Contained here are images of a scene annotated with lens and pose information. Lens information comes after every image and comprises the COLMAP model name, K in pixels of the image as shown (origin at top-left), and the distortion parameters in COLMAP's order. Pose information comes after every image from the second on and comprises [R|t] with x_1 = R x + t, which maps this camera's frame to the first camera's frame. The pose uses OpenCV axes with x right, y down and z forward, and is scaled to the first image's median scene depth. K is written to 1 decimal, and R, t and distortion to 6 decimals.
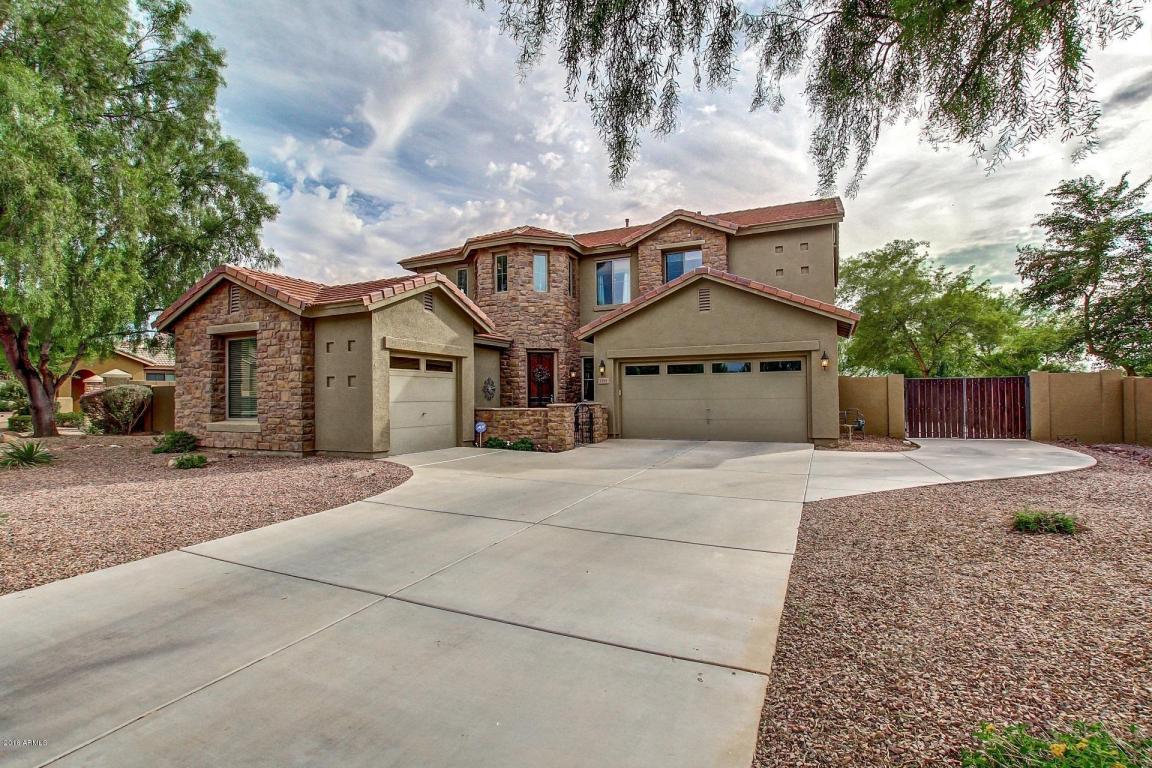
lens RADIAL K [[528.6, 0, 574.0], [0, 528.6, 383.9], [0, 0, 1]] dist [-0.022871, -0.000144]
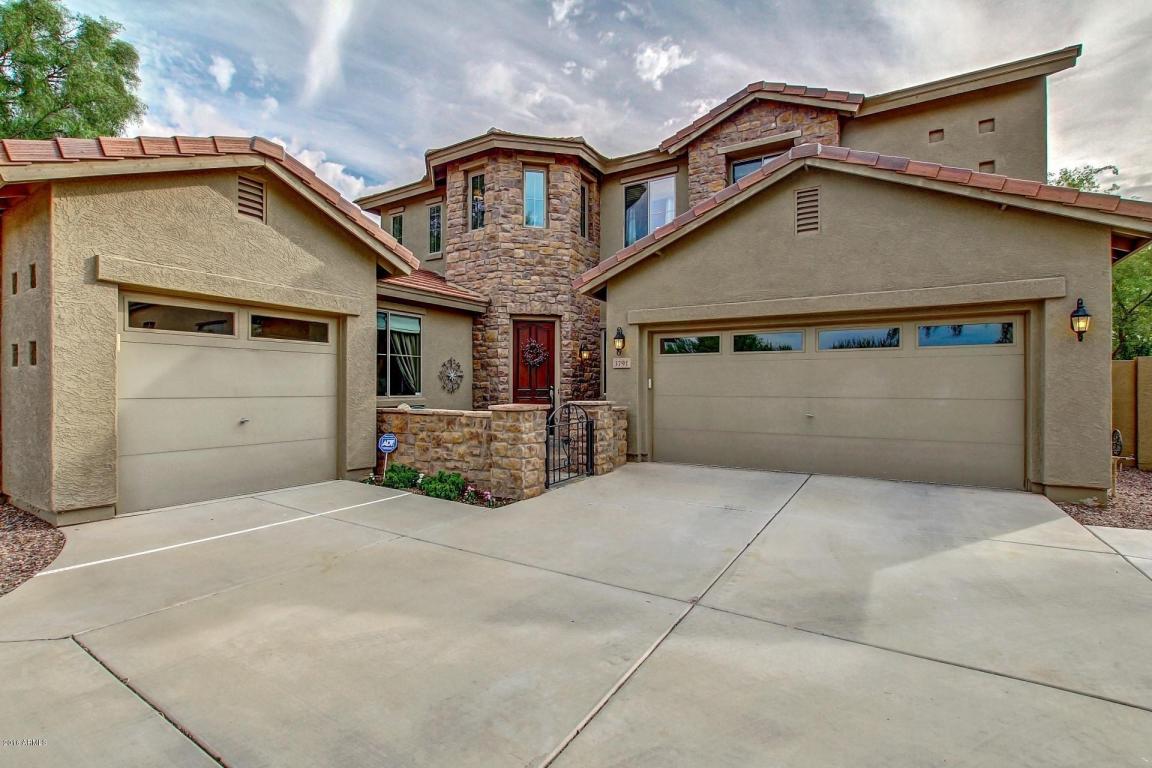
lens RADIAL K [[528.6, 0, 571.3], [0, 528.6, 385.6], [0, 0, 1]] dist [-0.022871, -0.000144]
pose [[0.993195, 0.010661, -0.115972, 0.062811], [-0.007938, 0.999683, 0.023909, 0.005407], [0.116190, -0.022826, 0.992965, 0.376263]]
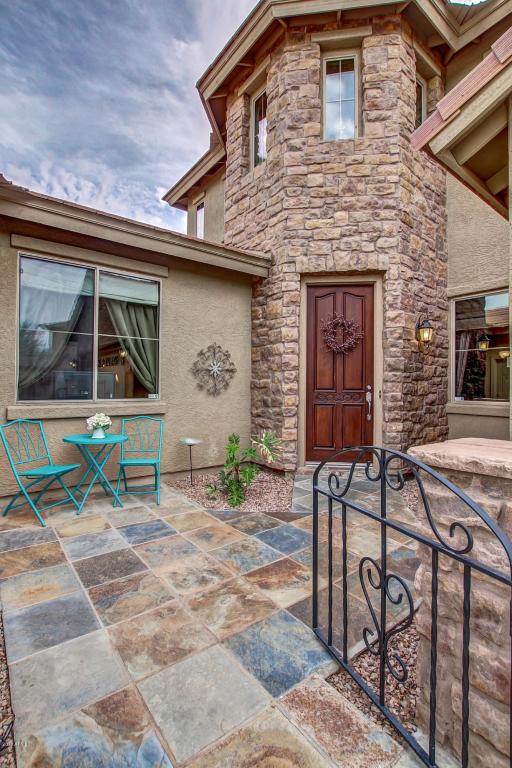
lens RADIAL K [[352.4, 0, 255.6], [0, 352.4, 381.9], [0, 0, 1]] dist [-0.022871, -0.000144]
pose [[0.883063, 0.012383, -0.469091, 0.010213], [-0.003779, 0.999807, 0.019280, 0.014769], [0.469240, -0.015253, 0.882939, 0.764259]]
